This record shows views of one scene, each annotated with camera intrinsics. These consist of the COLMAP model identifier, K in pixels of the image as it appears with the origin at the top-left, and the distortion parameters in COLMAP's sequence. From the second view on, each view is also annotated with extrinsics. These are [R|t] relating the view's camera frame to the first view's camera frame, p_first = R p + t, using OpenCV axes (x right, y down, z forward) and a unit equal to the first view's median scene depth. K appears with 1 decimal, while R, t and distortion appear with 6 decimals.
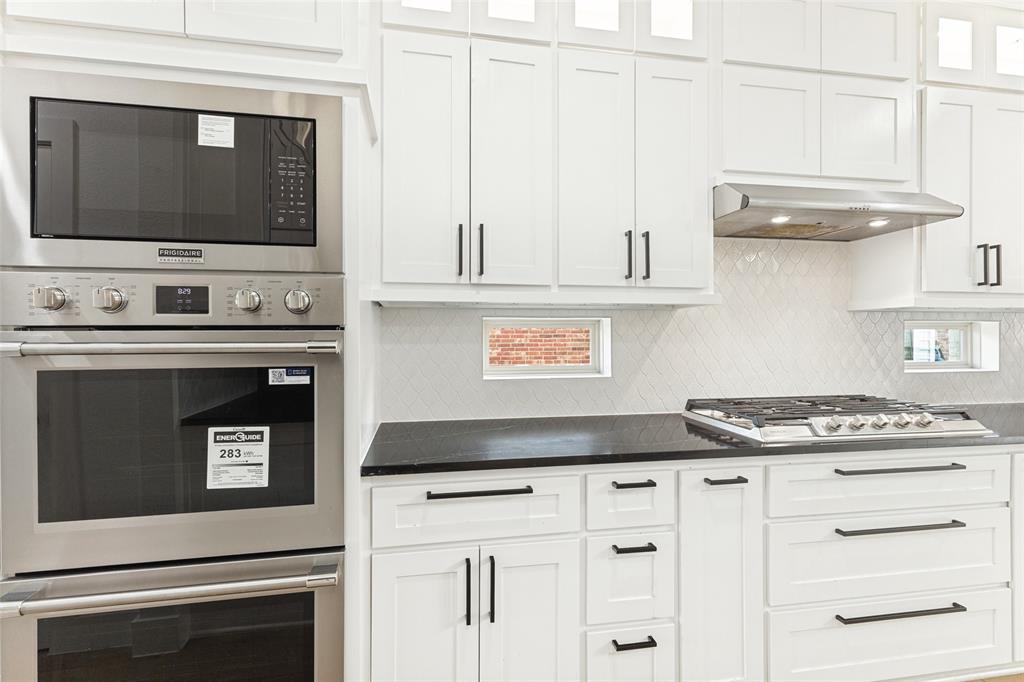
lens RADIAL K [[479.4, 0, 512.3], [0, 479.4, 338.5], [0, 0, 1]] dist [0.011102, -0.002064]
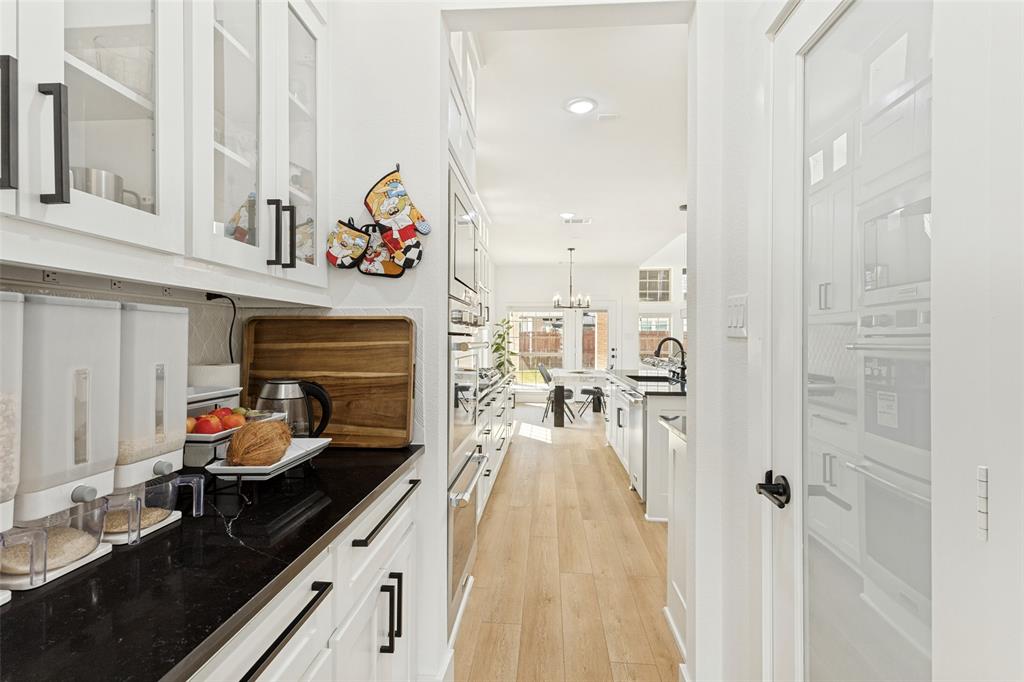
lens RADIAL K [[479.4, 0, 513.4], [0, 479.4, 340.8], [0, 0, 1]] dist [0.011102, -0.002064]
pose [[0.245896, 0.002433, 0.969293, 0.434912], [-0.002396, 0.999995, -0.001902, -0.008191], [-0.969293, -0.001855, 0.245901, 0.537890]]
